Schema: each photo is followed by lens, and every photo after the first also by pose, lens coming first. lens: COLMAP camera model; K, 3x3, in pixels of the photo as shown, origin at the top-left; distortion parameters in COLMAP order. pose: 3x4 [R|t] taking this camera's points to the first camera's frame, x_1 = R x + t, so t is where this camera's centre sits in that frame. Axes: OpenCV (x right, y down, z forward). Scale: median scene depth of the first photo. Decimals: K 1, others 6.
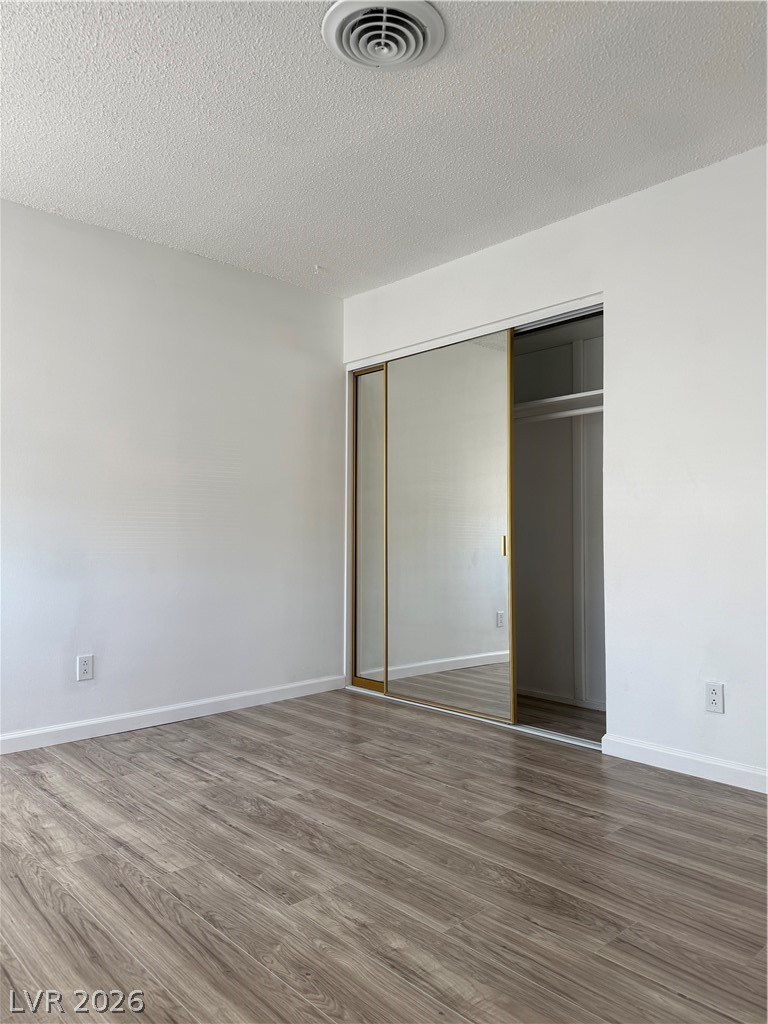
lens RADIAL K [[728.6, 0, 379.4], [0, 728.6, 513.1], [0, 0, 1]] dist [0.065205, -0.090706]
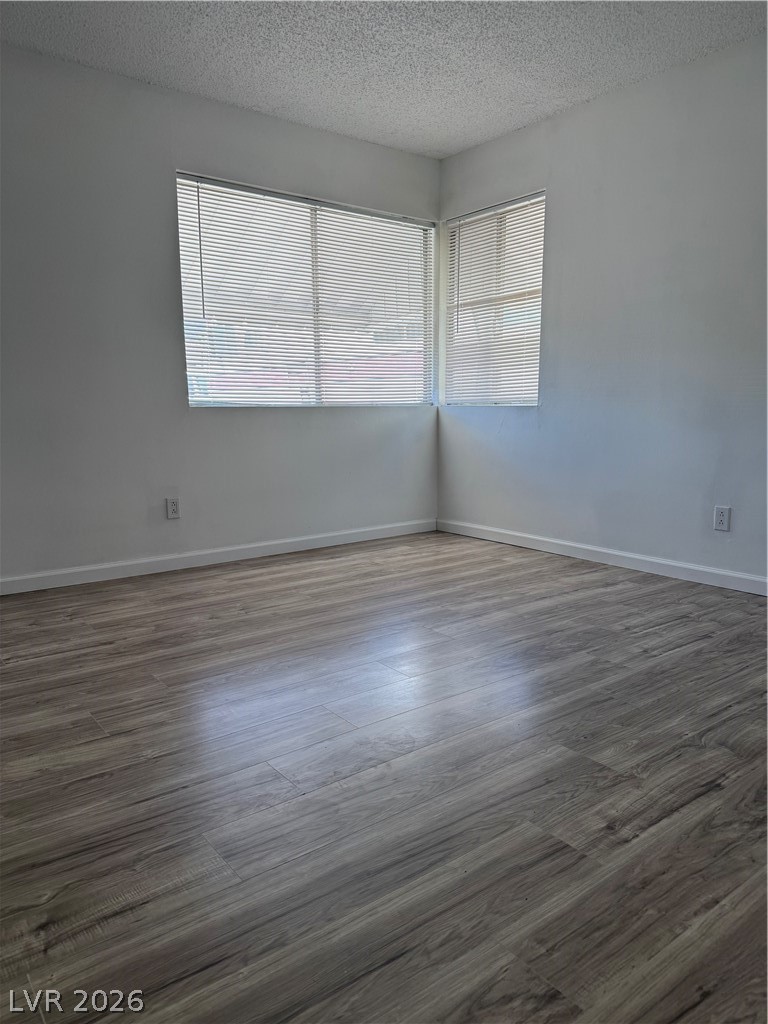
lens RADIAL K [[728.6, 0, 380.8], [0, 728.6, 513.0], [0, 0, 1]] dist [0.065205, -0.090706]
pose [[-0.108691, 0.145851, -0.983318, 0.752201], [0.039981, 0.989019, 0.142278, 0.046479], [0.993271, -0.023850, -0.113329, 0.756845]]
